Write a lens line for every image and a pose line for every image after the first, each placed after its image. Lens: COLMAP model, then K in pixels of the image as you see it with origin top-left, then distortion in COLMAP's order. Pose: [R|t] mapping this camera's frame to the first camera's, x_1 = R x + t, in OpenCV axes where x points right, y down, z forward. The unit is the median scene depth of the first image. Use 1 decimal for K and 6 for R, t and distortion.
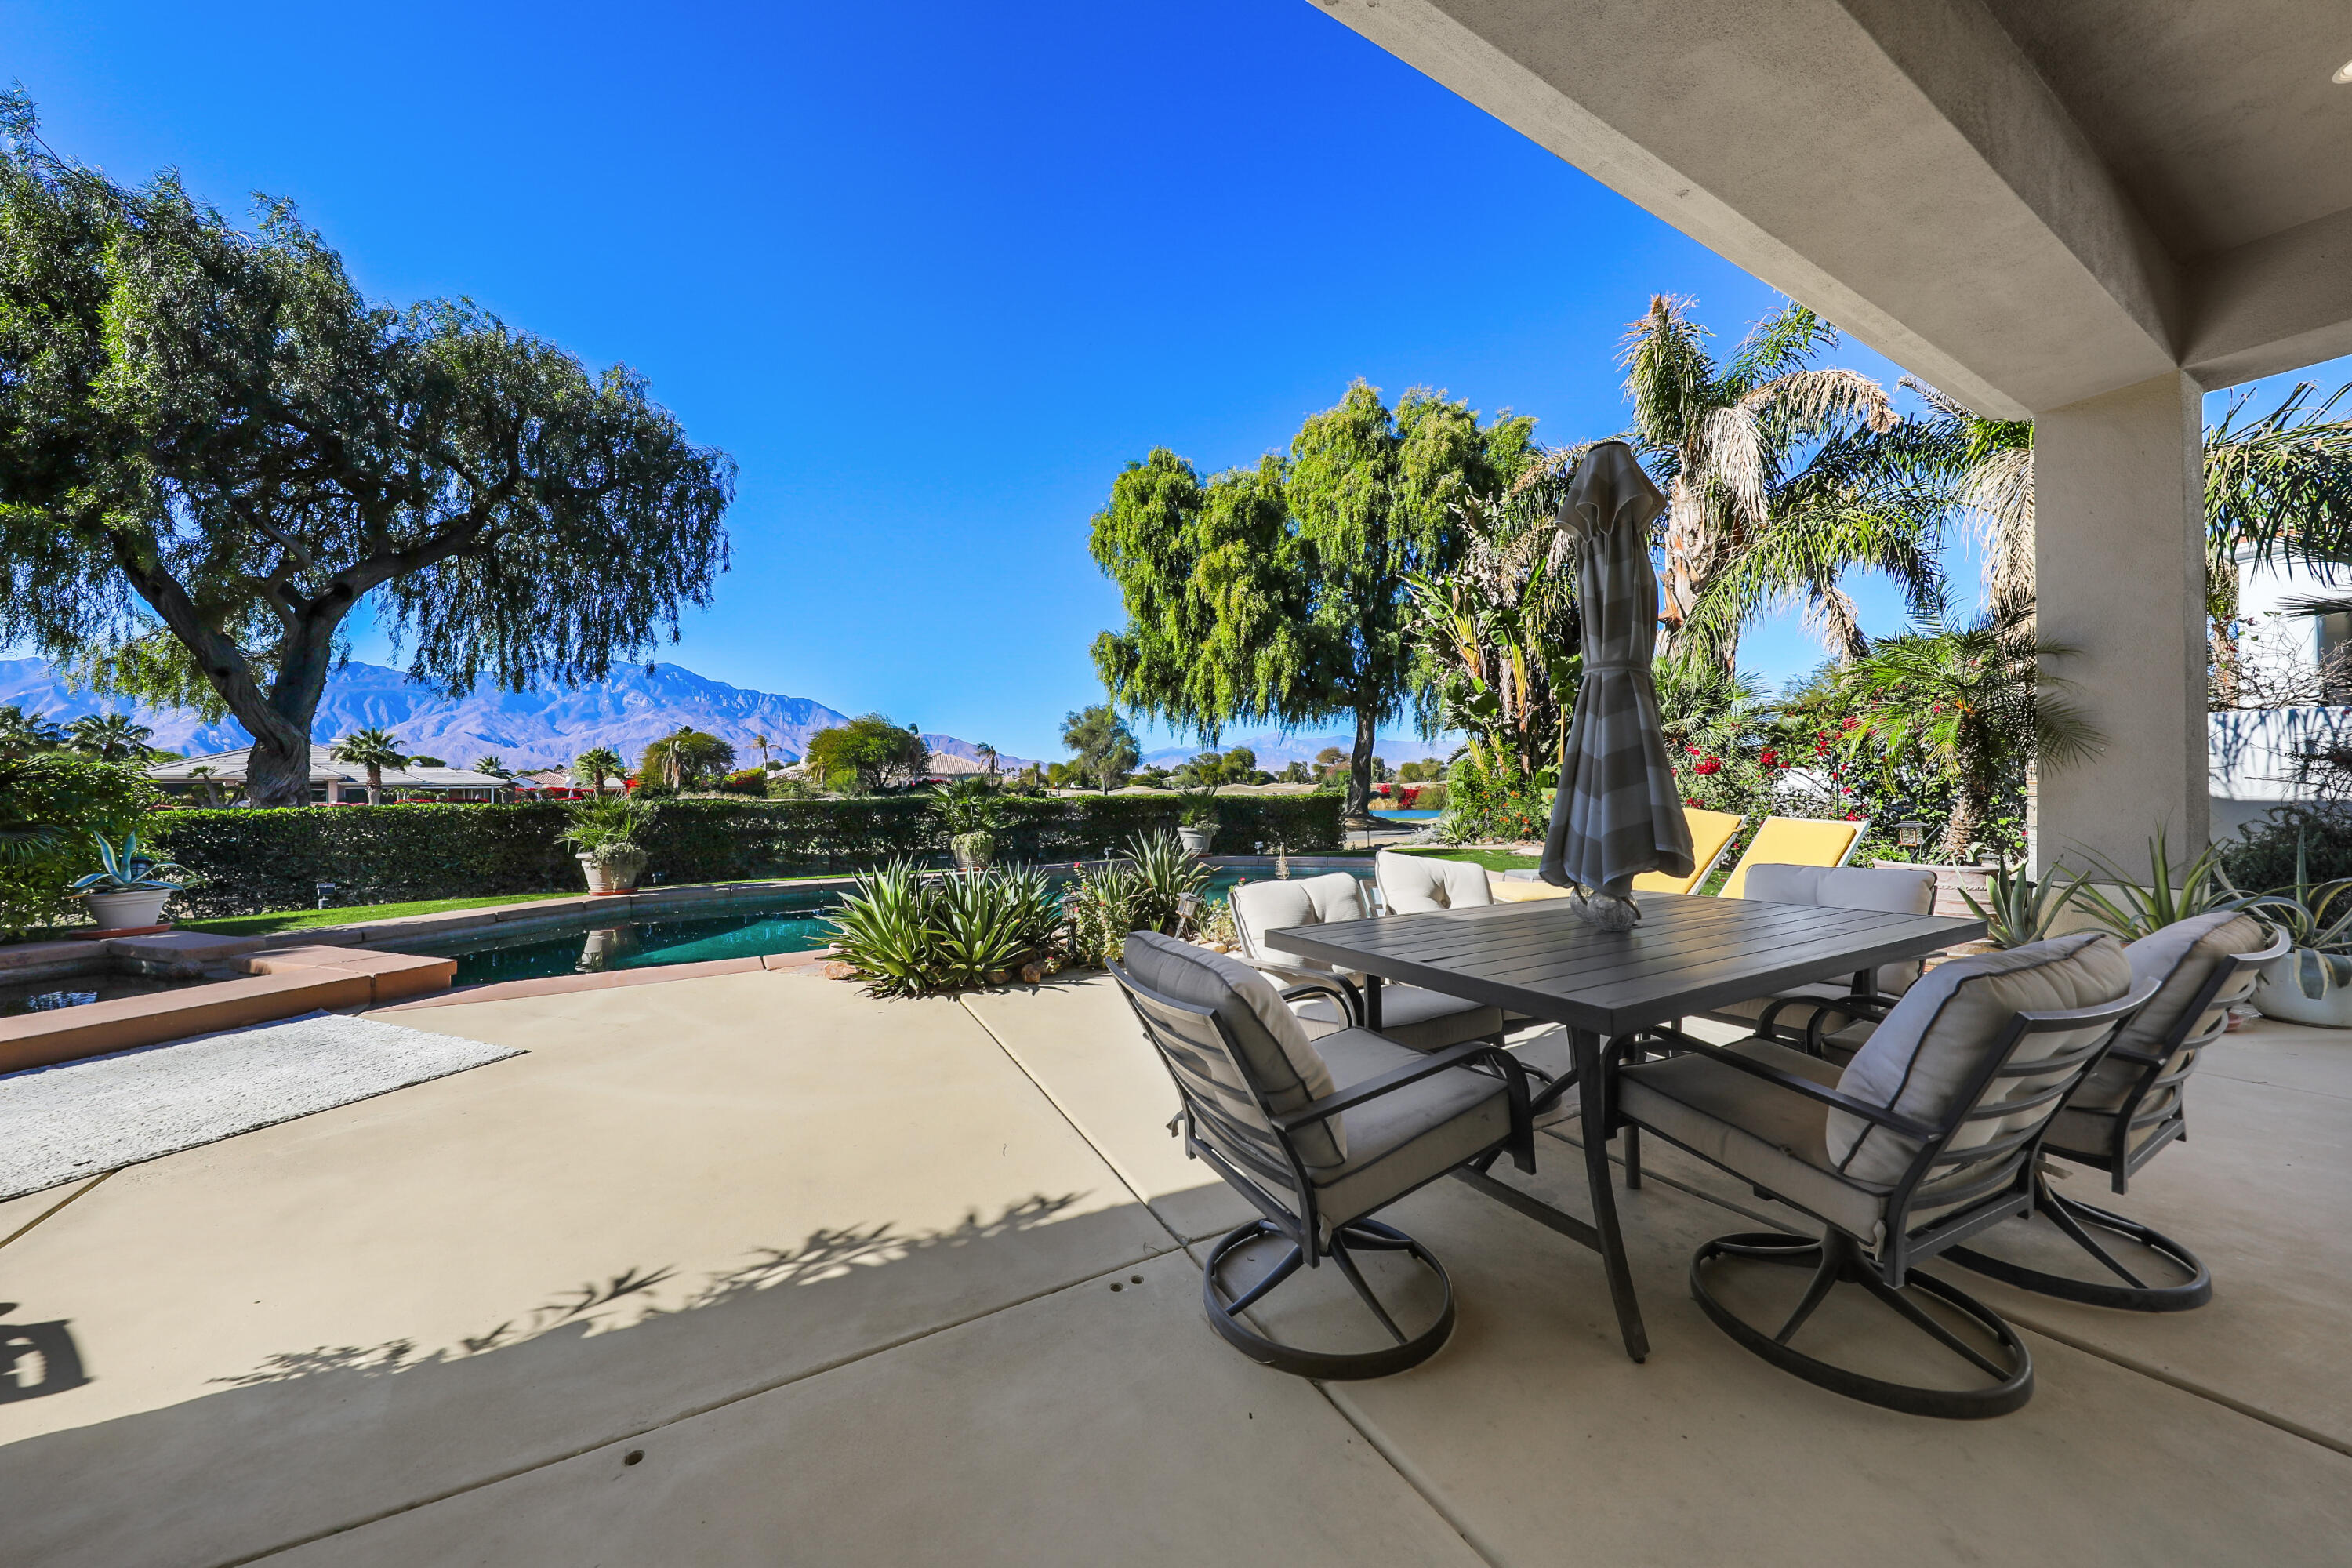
lens RADIAL K [[801.8, 0, 1179.4], [0, 801.8, 789.8], [0, 0, 1]] dist [-0.000948, -0.000022]
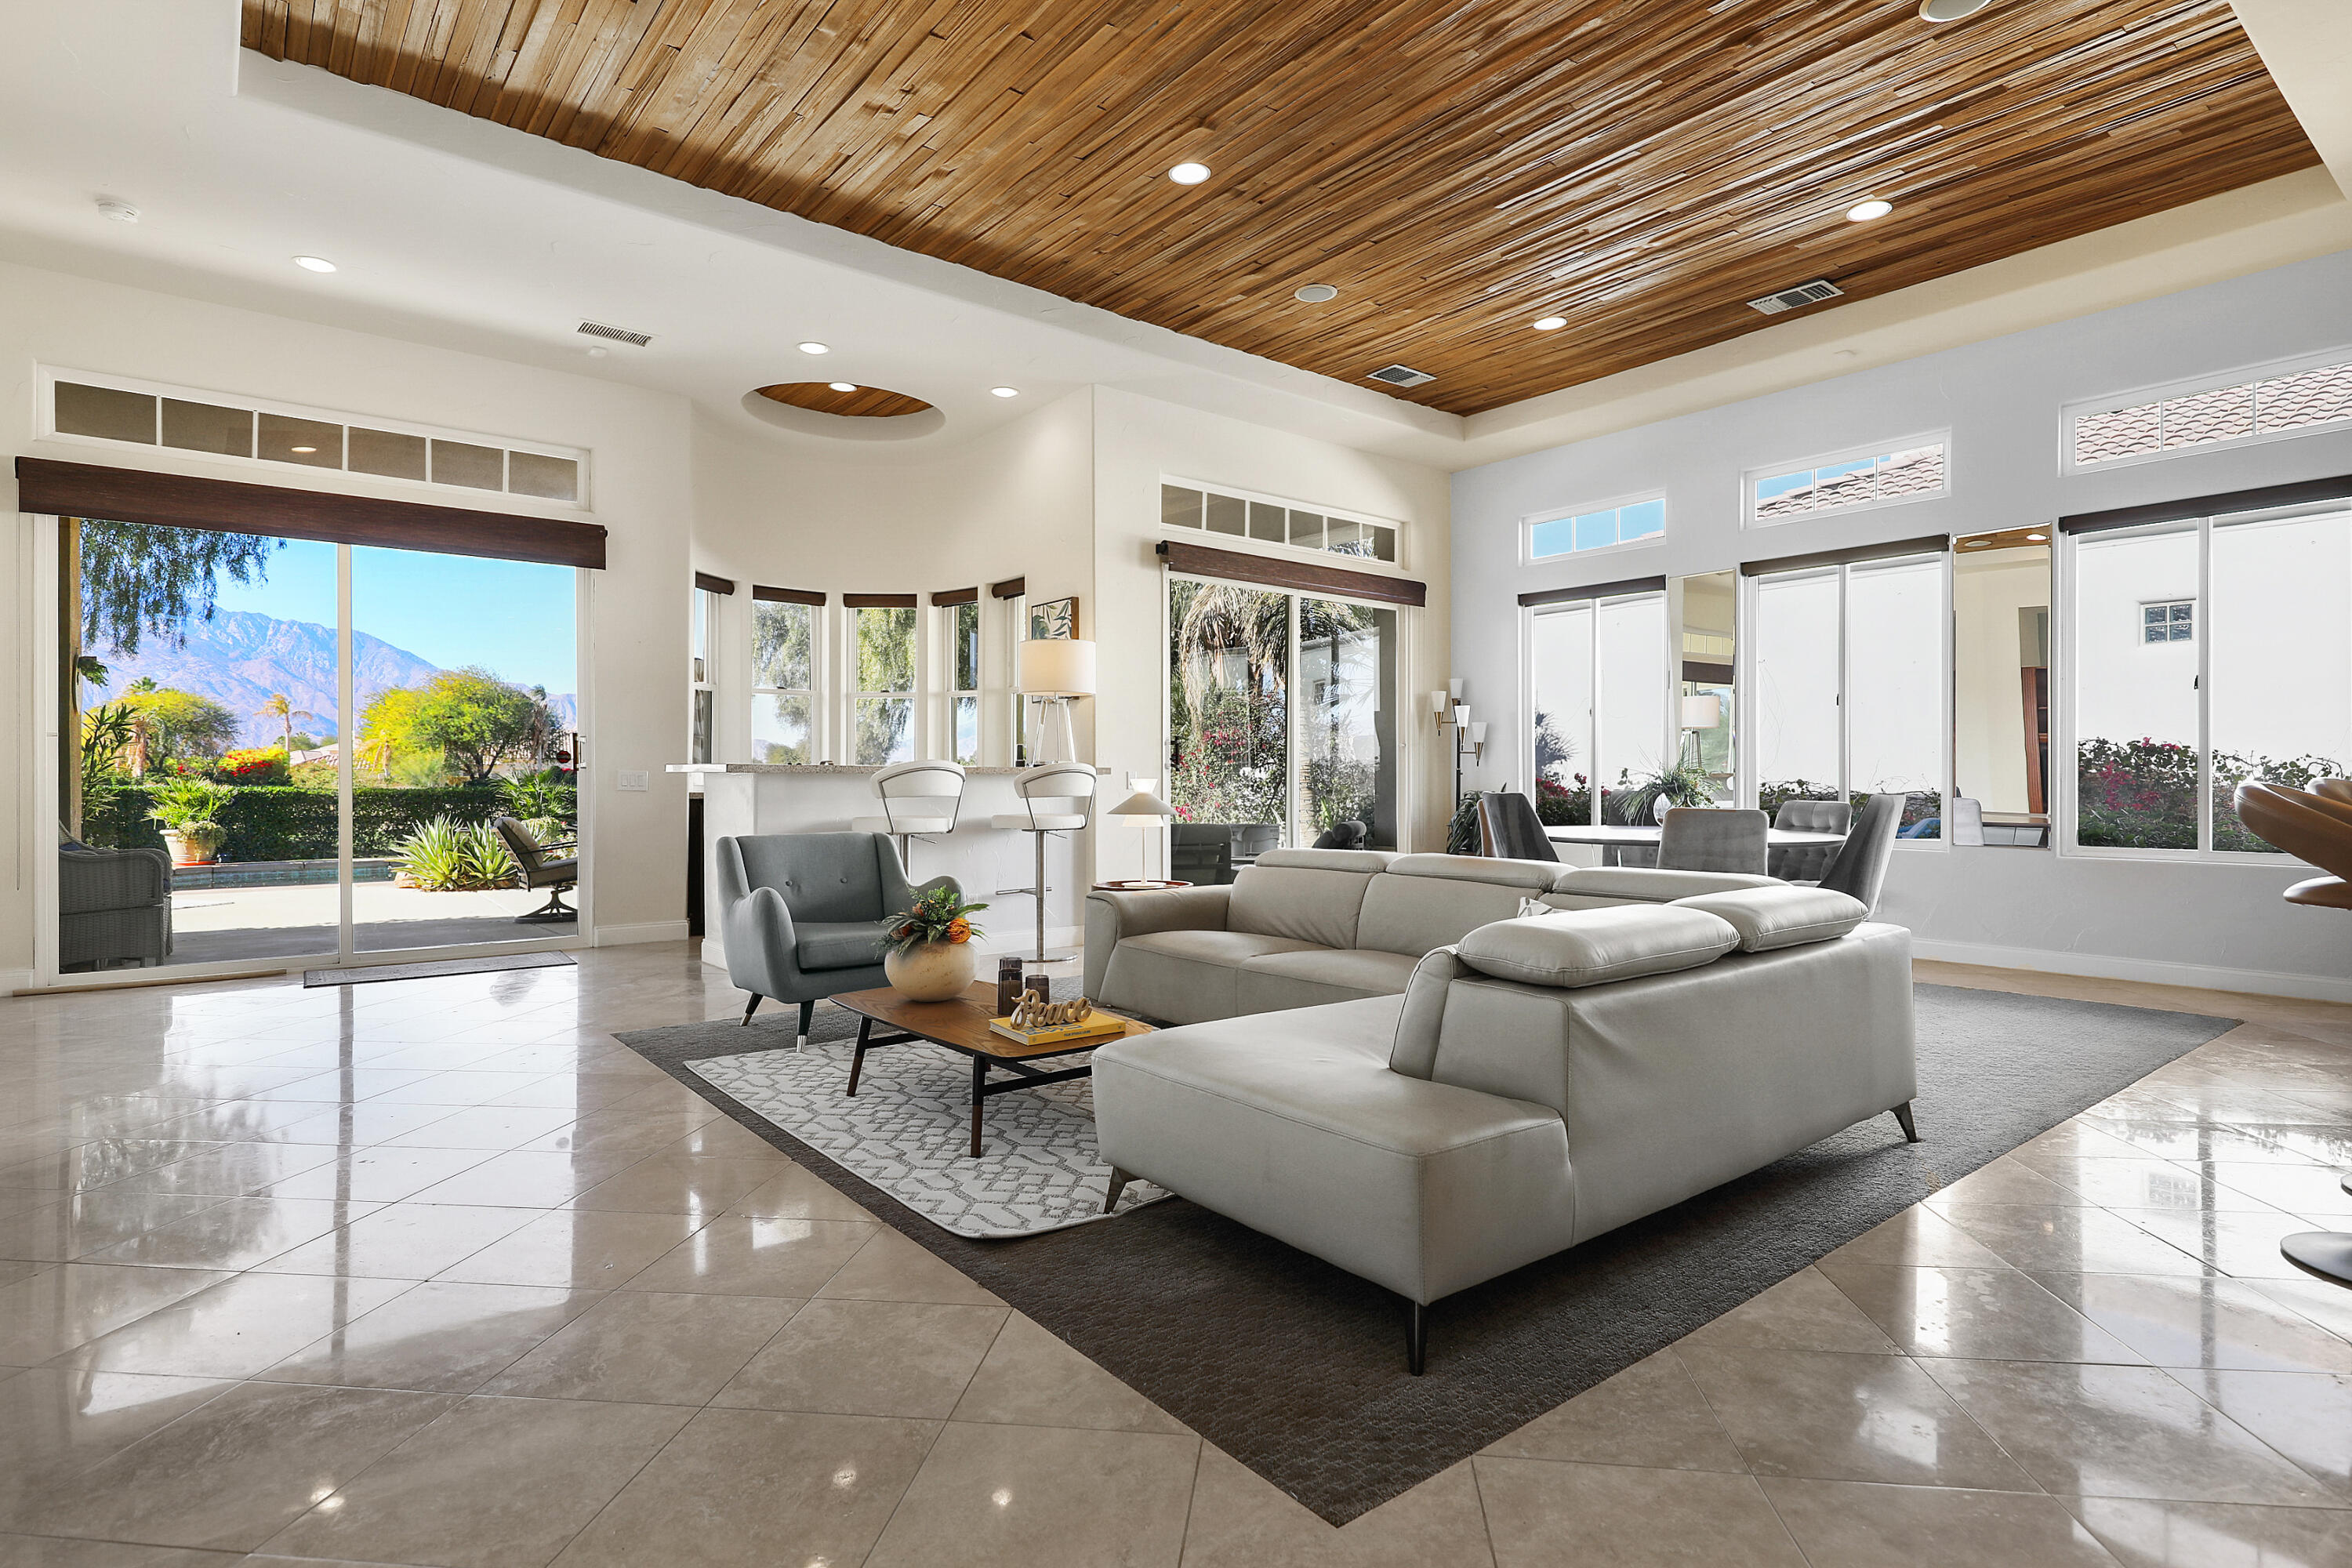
lens RADIAL K [[1212.3, 0, 1187.4], [0, 1212.3, 782.4], [0, 0, 1]] dist [0.001729, -0.000432]
pose [[0.986267, 0.007611, 0.164984, 0.270024], [-0.006869, 0.999964, -0.005065, 0.005312], [-0.165016, 0.003862, 0.986283, -0.620579]]
